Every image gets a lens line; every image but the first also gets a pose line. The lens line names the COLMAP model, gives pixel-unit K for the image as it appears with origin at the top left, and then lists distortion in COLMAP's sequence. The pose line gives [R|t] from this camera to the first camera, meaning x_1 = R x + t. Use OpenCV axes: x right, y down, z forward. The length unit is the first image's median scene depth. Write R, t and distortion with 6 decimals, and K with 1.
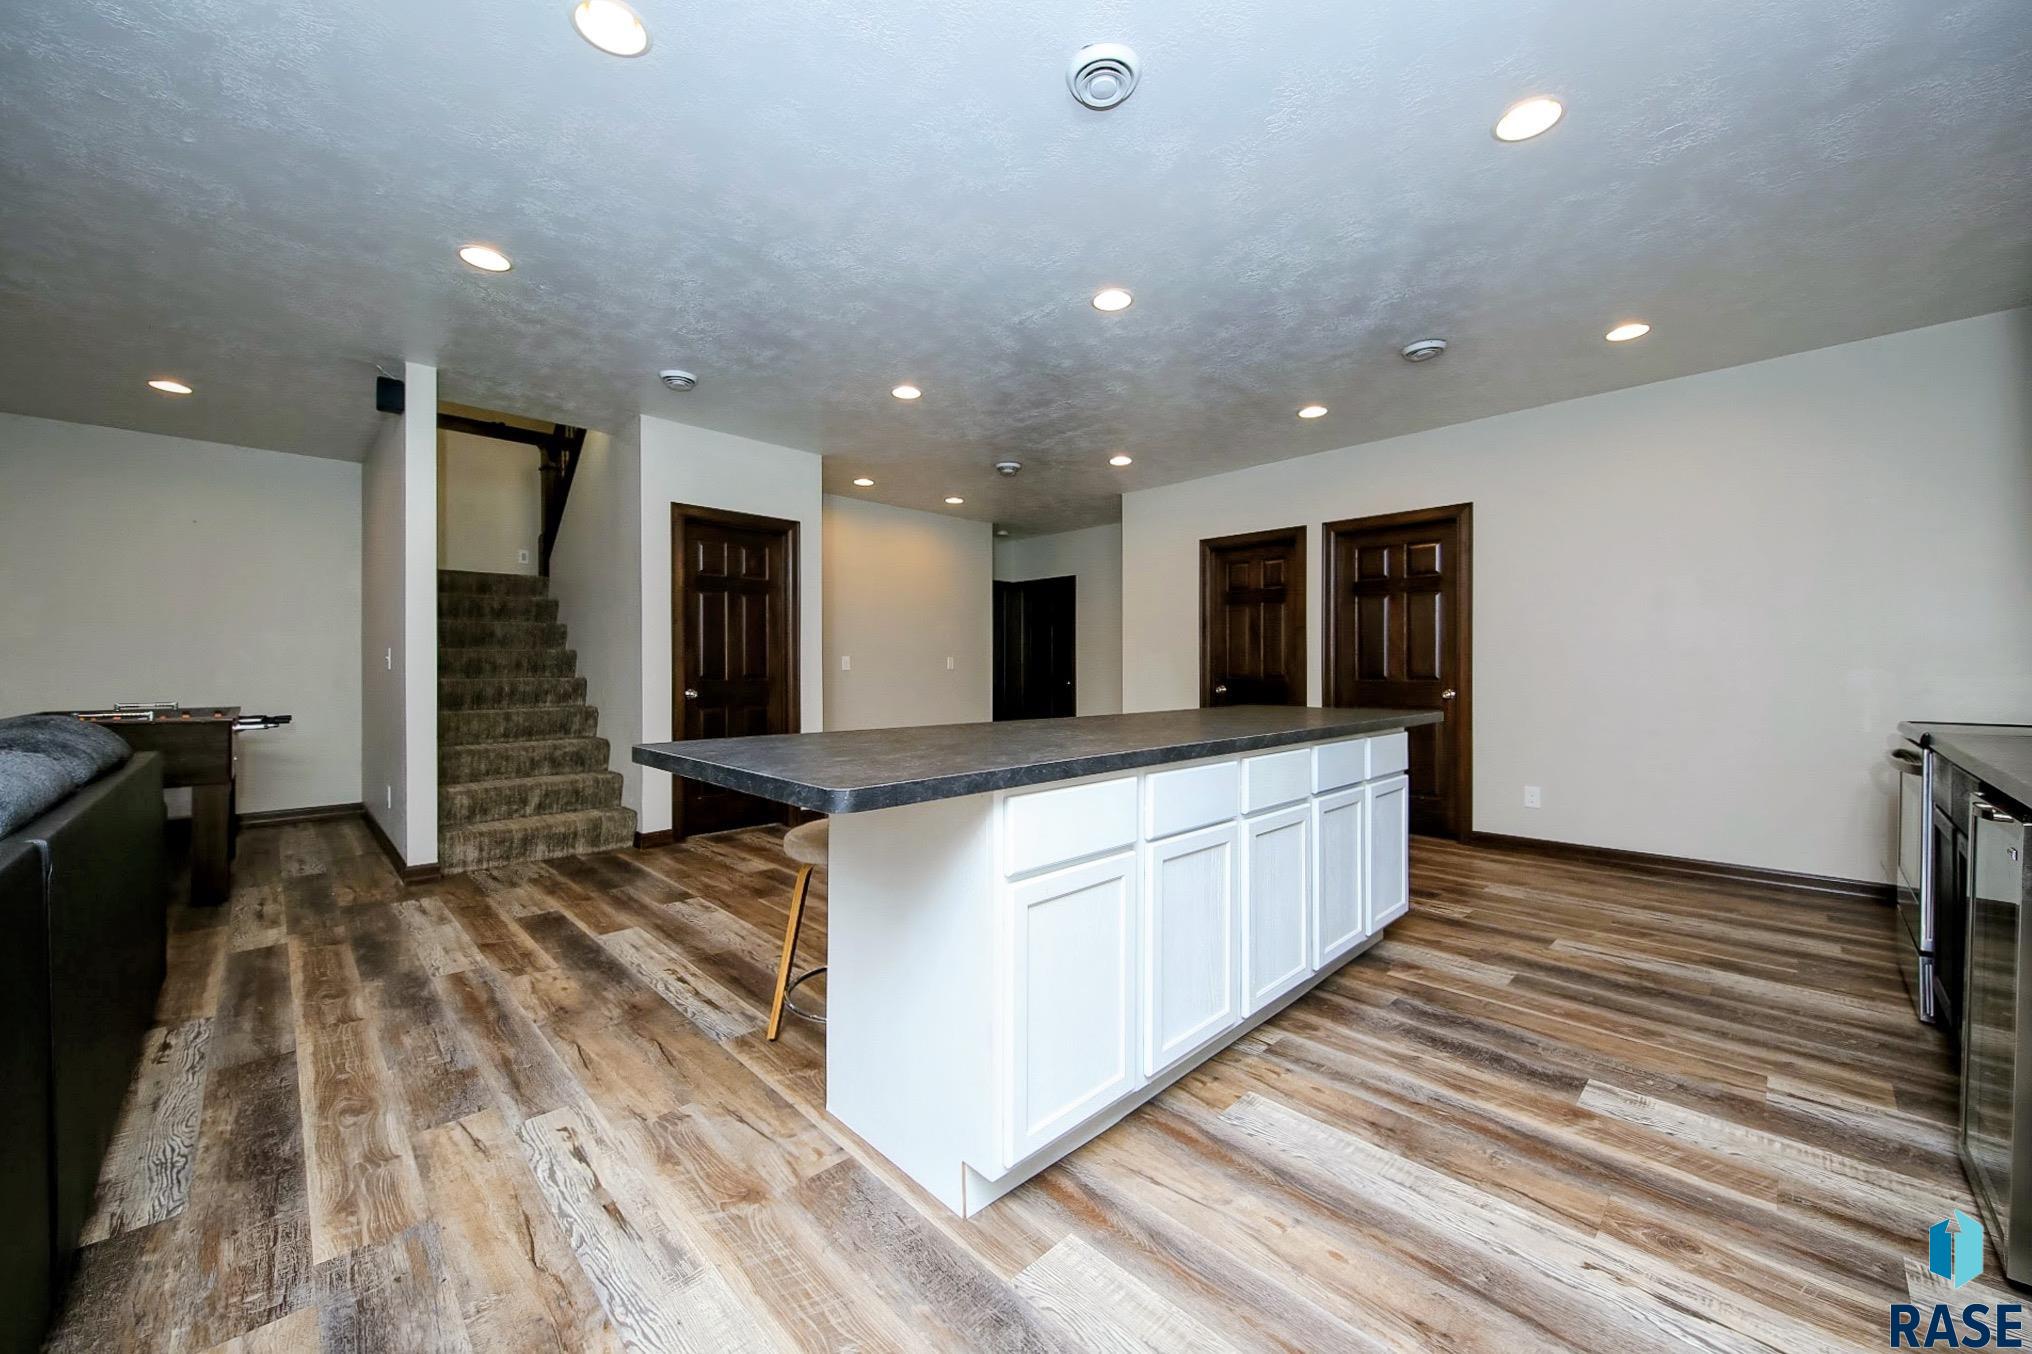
lens RADIAL K [[761.0, 0, 1012.4], [0, 761.0, 668.9], [0, 0, 1]] dist [0.001399, 0.000057]
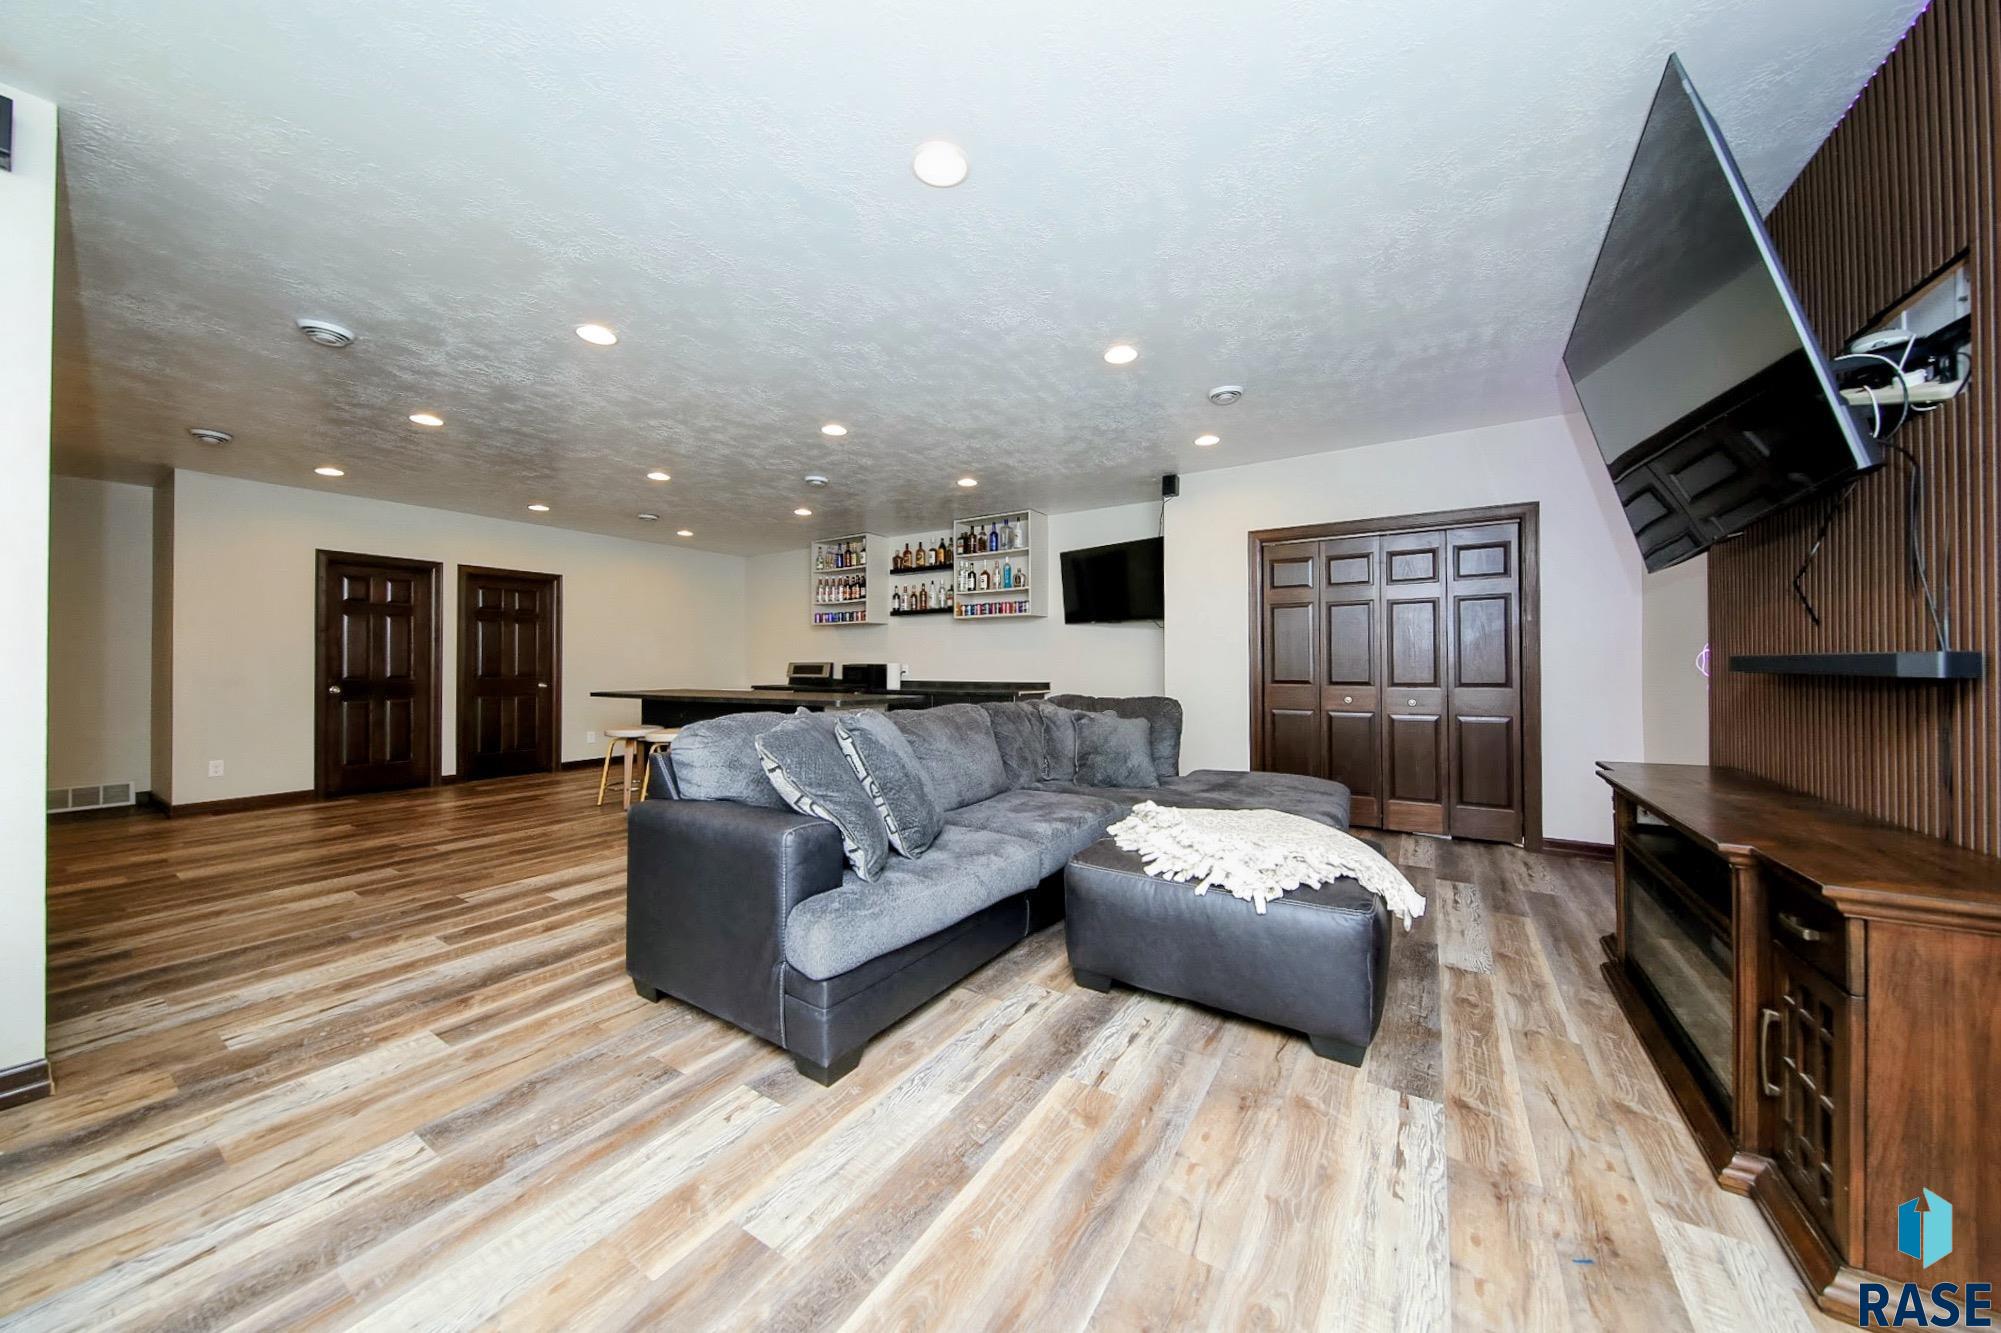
lens RADIAL K [[665.9, 0, 992.7], [0, 665.9, 659.5], [0, 0, 1]] dist [0.005660, -0.003441]
pose [[-0.222168, 0.010214, 0.974955, -1.741794], [0.000712, 0.999947, -0.010313, -0.012495], [-0.975008, -0.001597, -0.222163, 0.587934]]
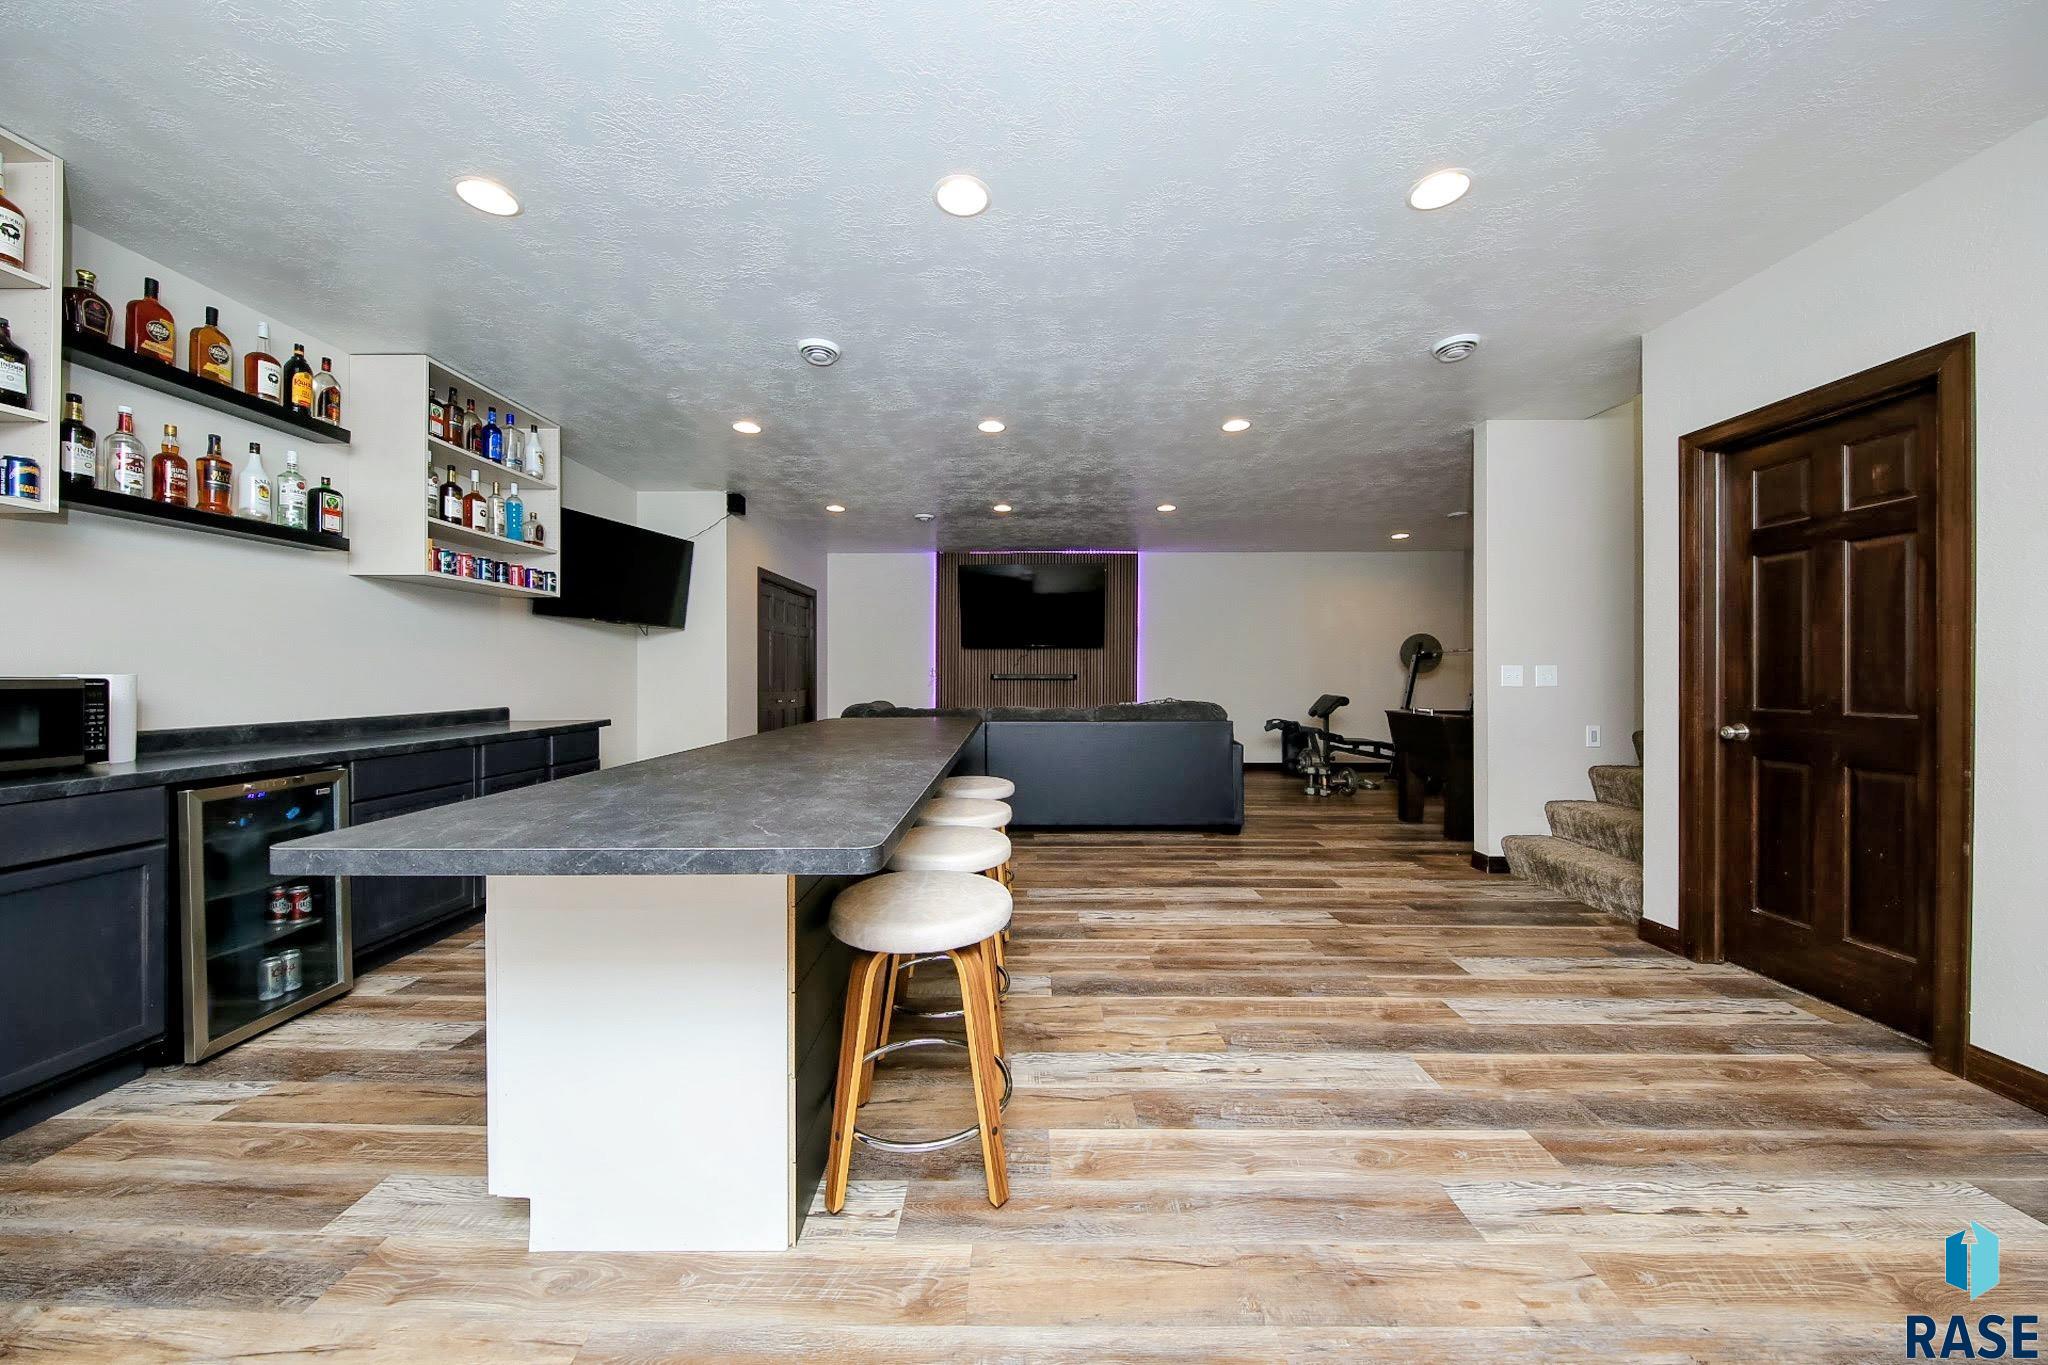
lens RADIAL K [[681.5, 0, 1016.1], [0, 681.5, 675.4], [0, 0, 1]] dist [0.005660, -0.003441]
pose [[-0.710344, 0.002094, -0.703851, 0.587481], [0.002615, 0.999997, 0.000336, -0.021004], [0.703850, -0.001602, -0.710347, 1.581724]]
